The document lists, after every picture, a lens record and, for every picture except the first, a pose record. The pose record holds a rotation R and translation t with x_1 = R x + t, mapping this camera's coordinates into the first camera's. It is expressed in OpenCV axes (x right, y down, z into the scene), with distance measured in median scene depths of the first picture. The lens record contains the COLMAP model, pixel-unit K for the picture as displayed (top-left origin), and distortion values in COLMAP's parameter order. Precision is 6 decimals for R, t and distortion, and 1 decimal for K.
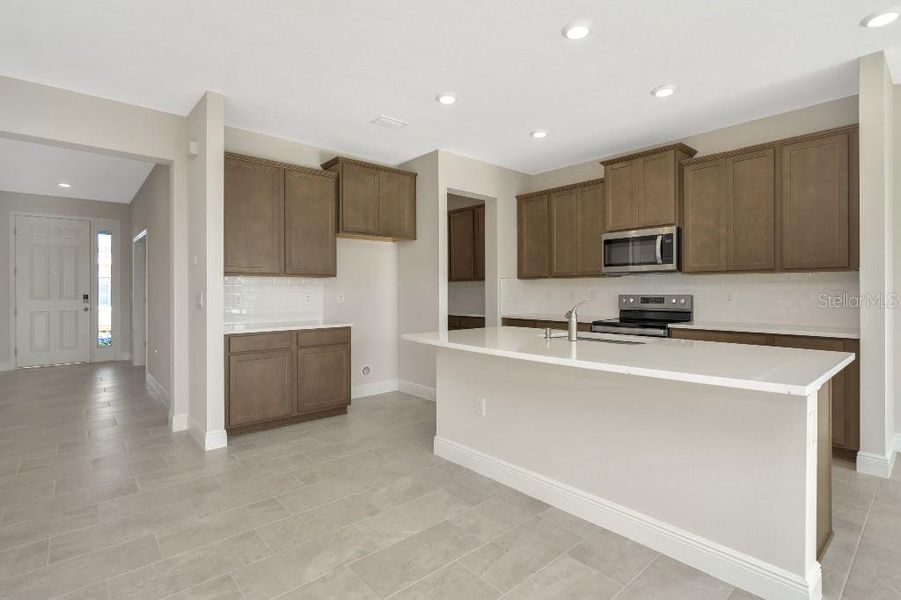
lens RADIAL K [[443.8, 0, 448.3], [0, 443.8, 289.6], [0, 0, 1]] dist [-0.000023, 0.000079]
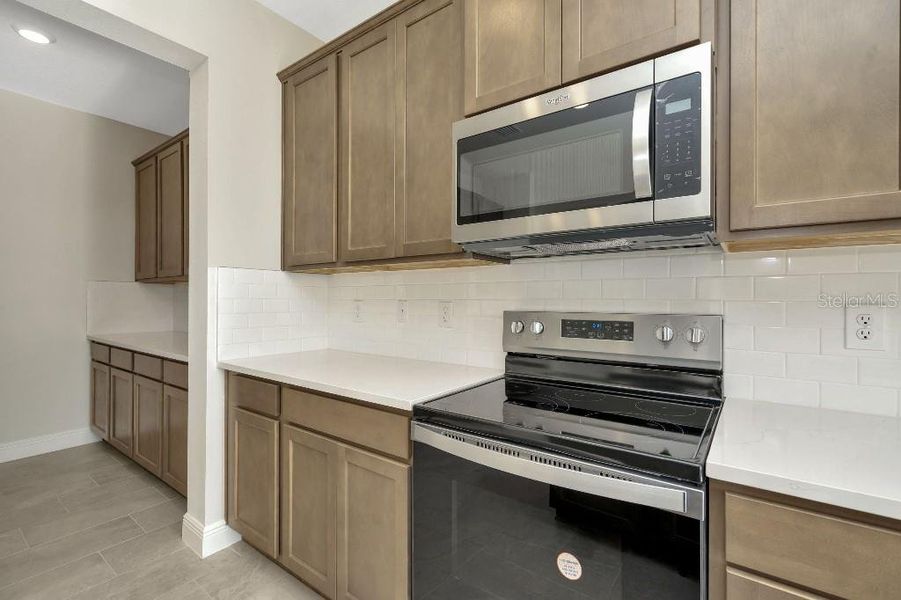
lens RADIAL K [[412.5, 0, 450.5], [0, 412.5, 300.0], [0, 0, 1]] dist [-0.000452, 0.000039]
pose [[0.977113, 0.002968, 0.212702, 0.308571], [-0.003965, 0.999983, 0.004260, 0.001454], [-0.212686, -0.005006, 0.977108, 0.775097]]
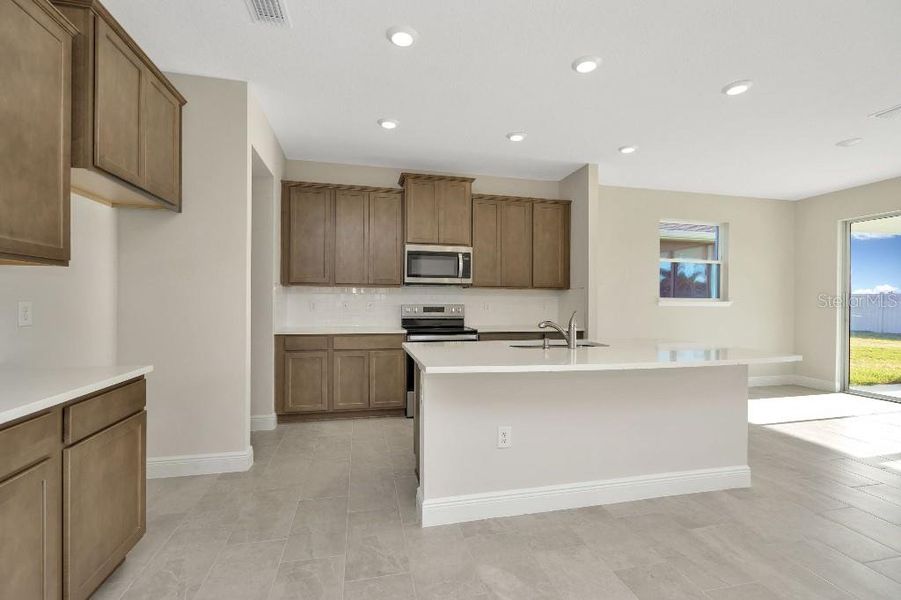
lens RADIAL K [[412.5, 0, 450.5], [0, 412.5, 300.0], [0, 0, 1]] dist [-0.000452, 0.000039]
pose [[0.454804, 0.006595, 0.890567, -0.485840], [-0.010641, 0.999941, -0.001970, 0.002115], [-0.890528, -0.008581, 0.454848, 0.525859]]
